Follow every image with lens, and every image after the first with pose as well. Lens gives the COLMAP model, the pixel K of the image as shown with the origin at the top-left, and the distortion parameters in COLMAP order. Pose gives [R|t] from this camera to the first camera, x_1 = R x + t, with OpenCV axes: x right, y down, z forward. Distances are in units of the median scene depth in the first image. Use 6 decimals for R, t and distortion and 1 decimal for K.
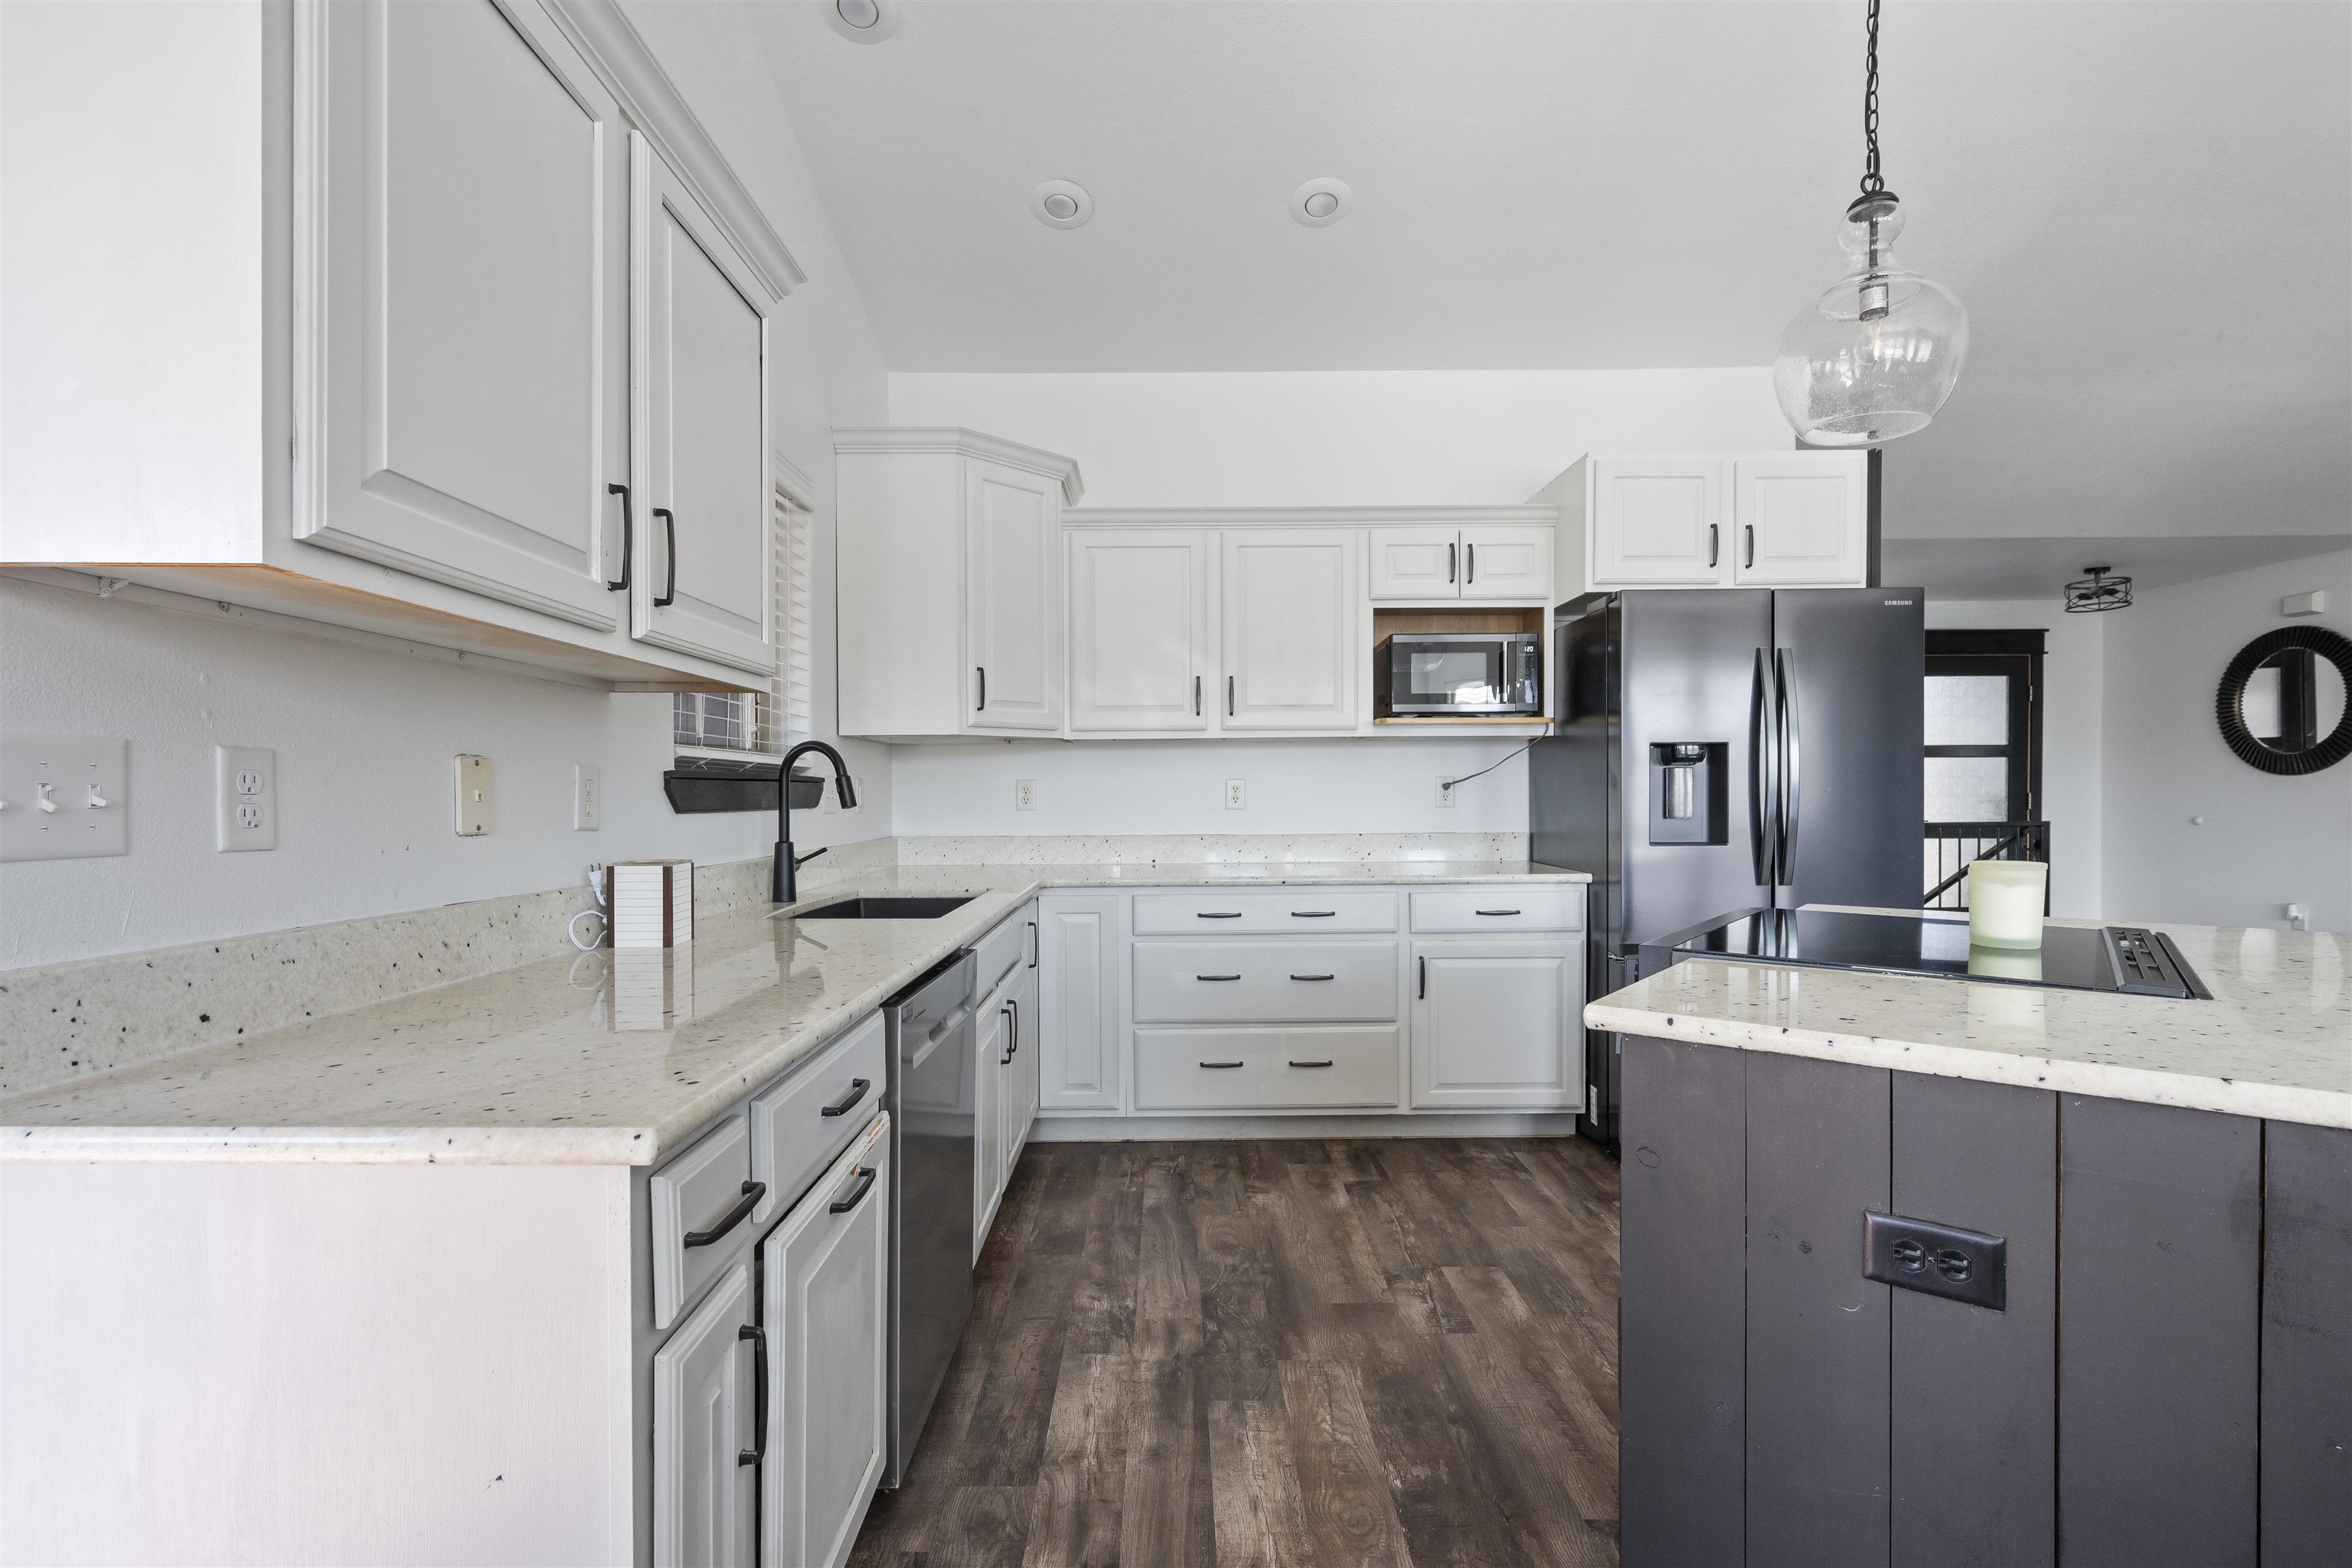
lens RADIAL K [[1060.5, 0, 1172.2], [0, 1060.5, 799.3], [0, 0, 1]] dist [0.001761, 0.000120]
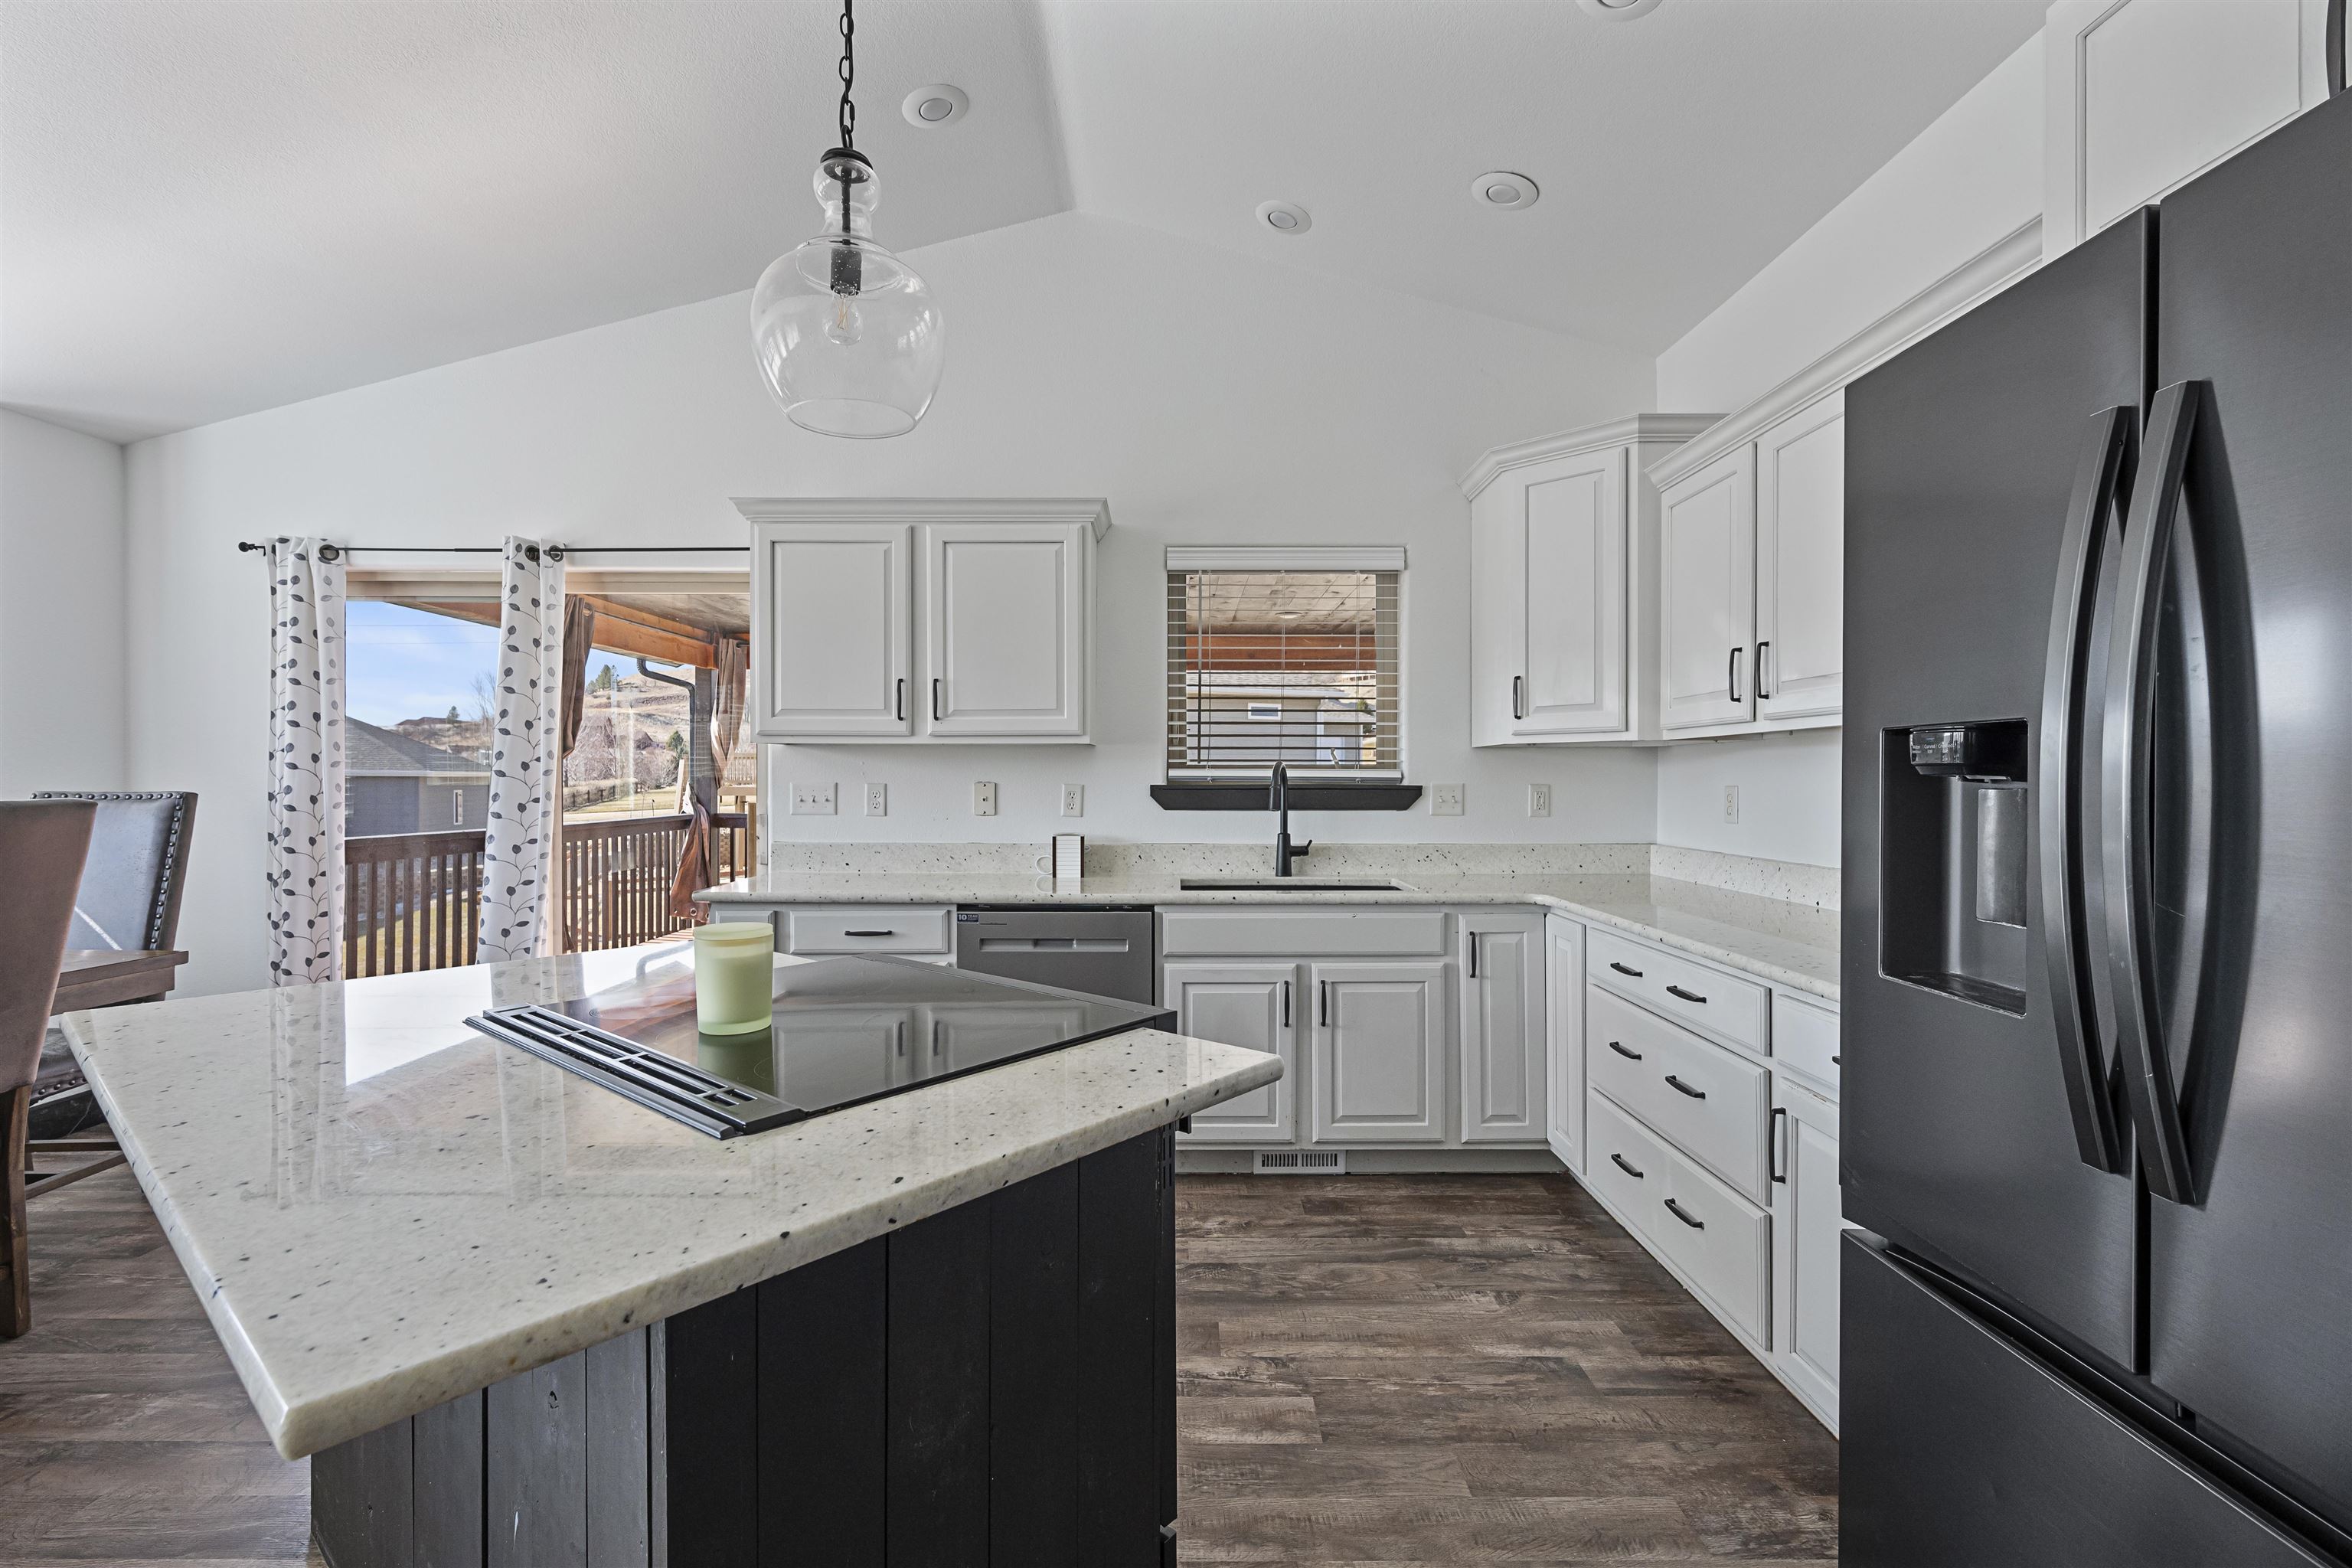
lens RADIAL K [[1048.8, 0, 1174.9], [0, 1048.8, 779.1], [0, 0, 1]] dist [0.002003, -0.000334]
pose [[0.002285, 0.008285, -0.999963, 0.900722], [-0.006062, 0.999947, 0.008271, -0.036968], [0.999979, 0.006043, 0.002335, 0.754630]]
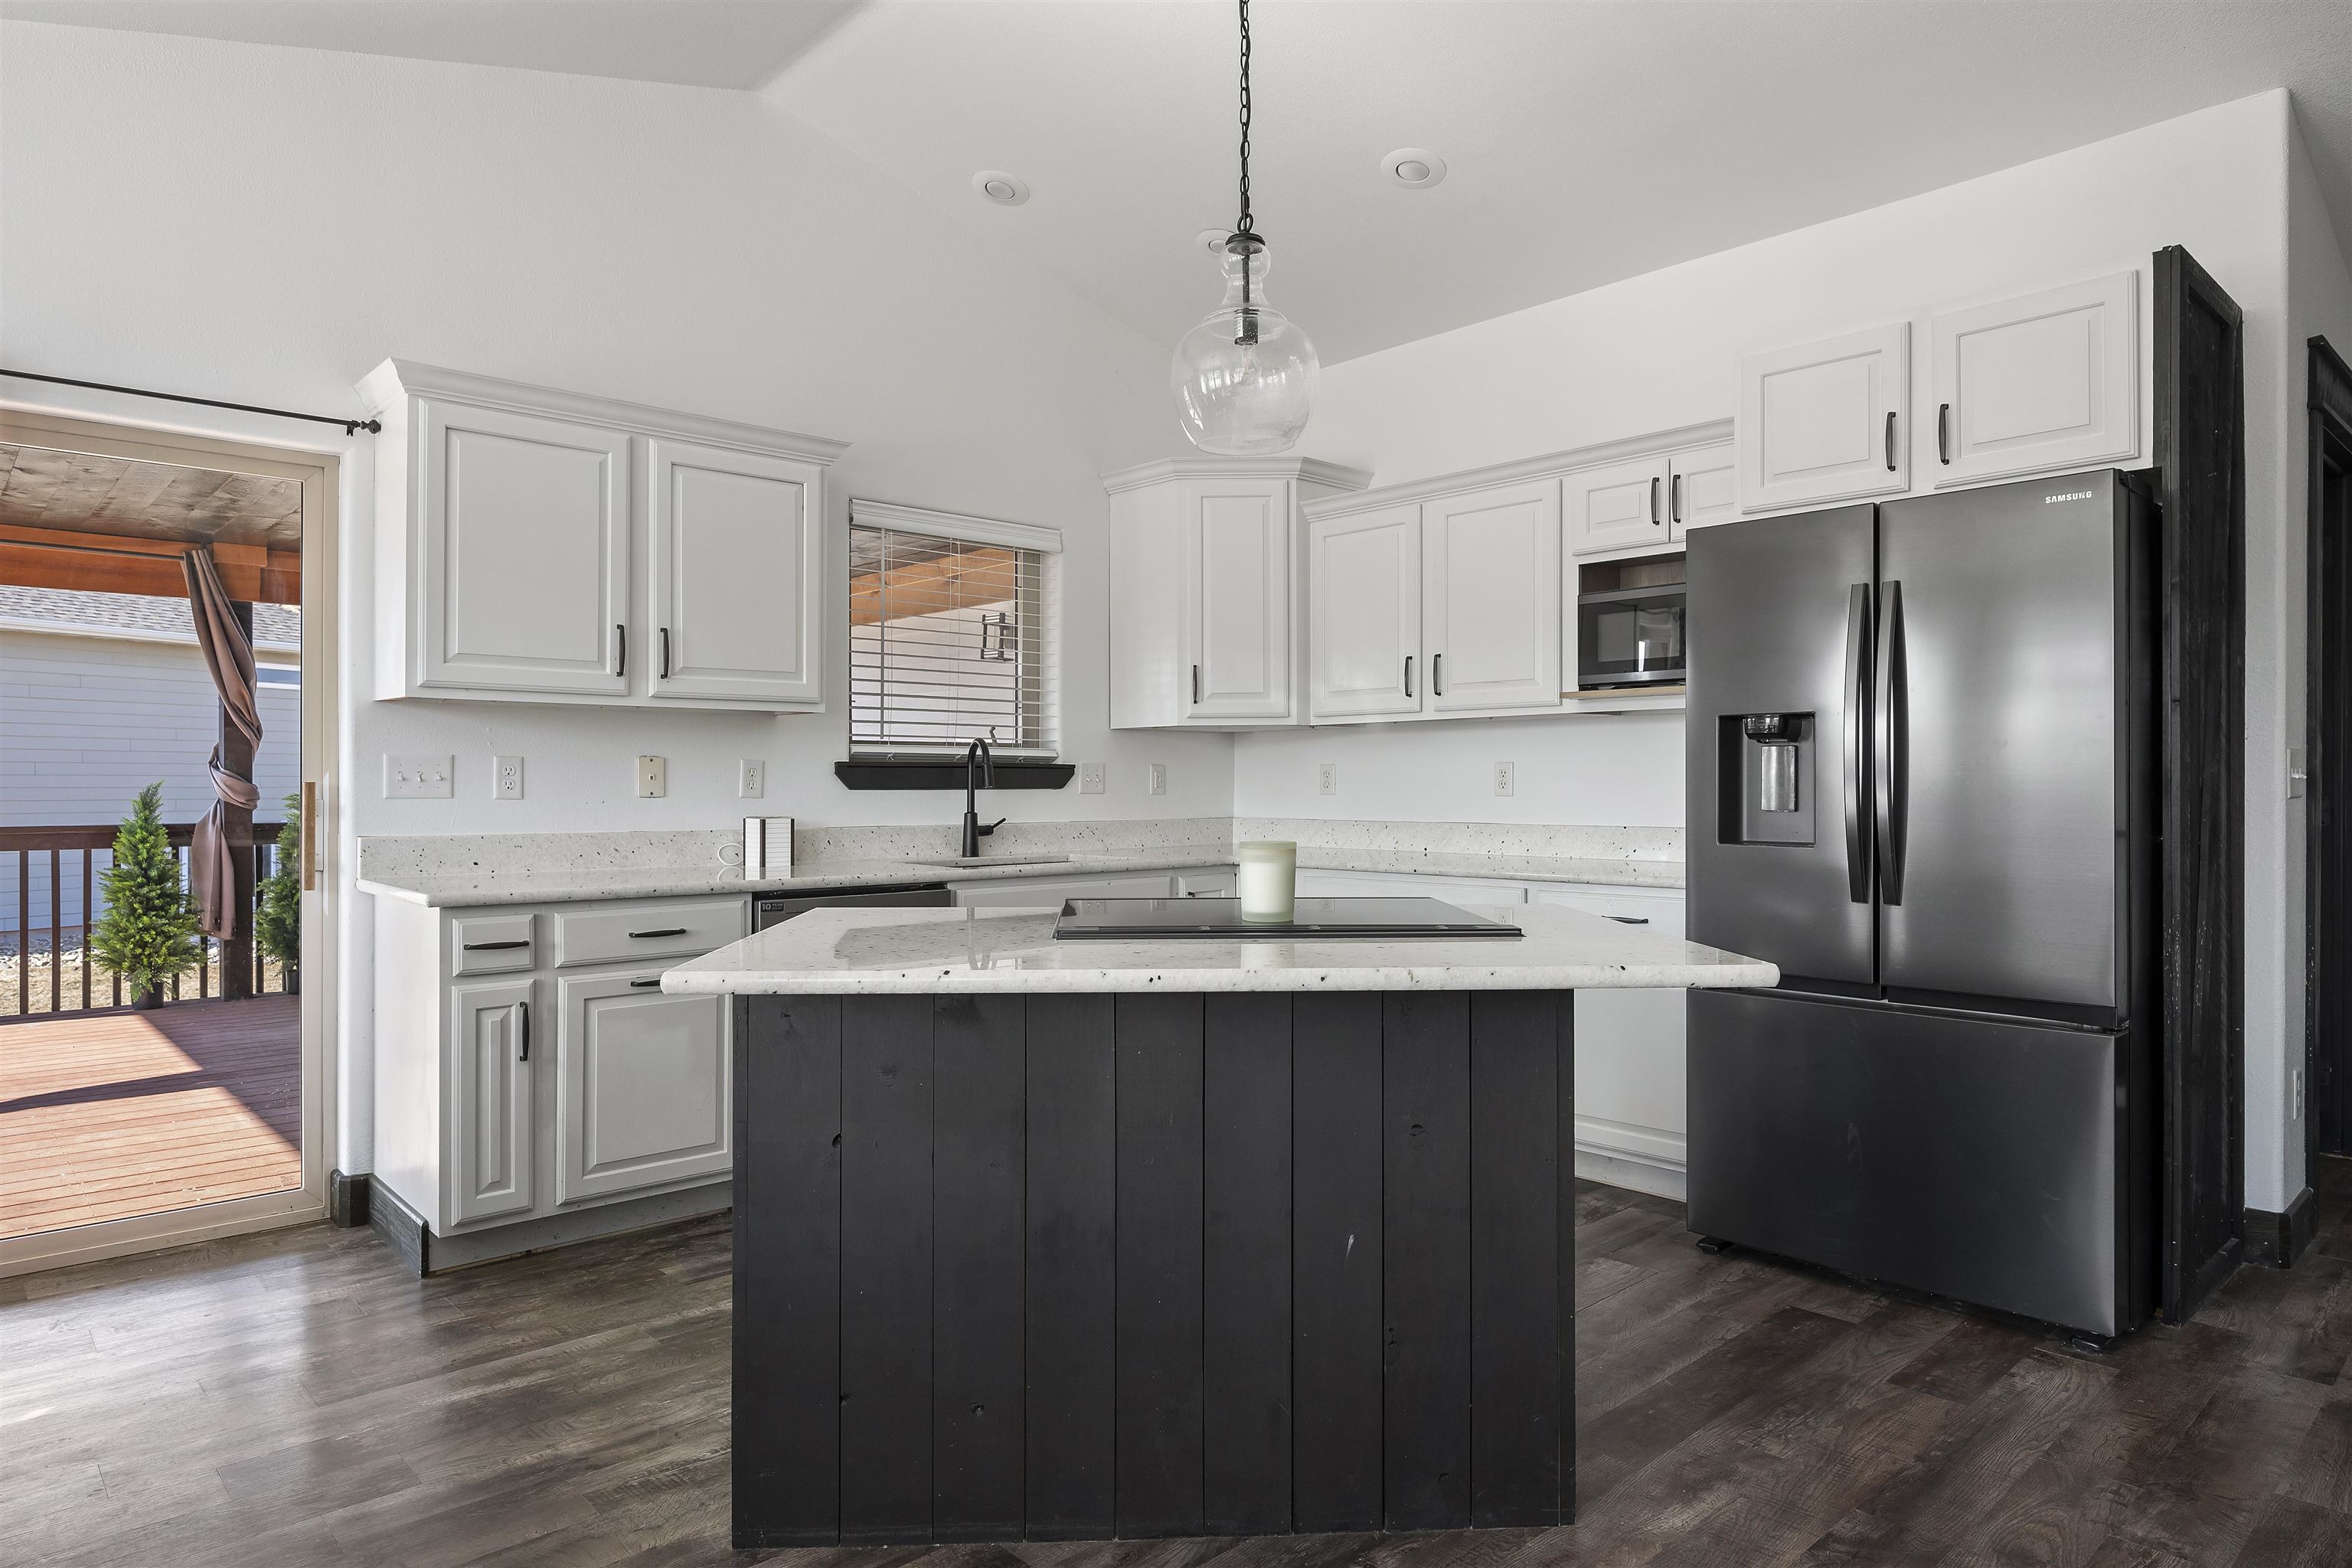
lens RADIAL K [[1400.7, 0, 1185.4], [0, 1400.7, 776.0], [0, 0, 1]] dist [-0.001678, -0.000669]
pose [[0.684591, 0.001987, -0.728925, 0.992064], [-0.007296, 0.999965, -0.004126, -0.000794], [0.728891, 0.008143, 0.684581, -0.019351]]
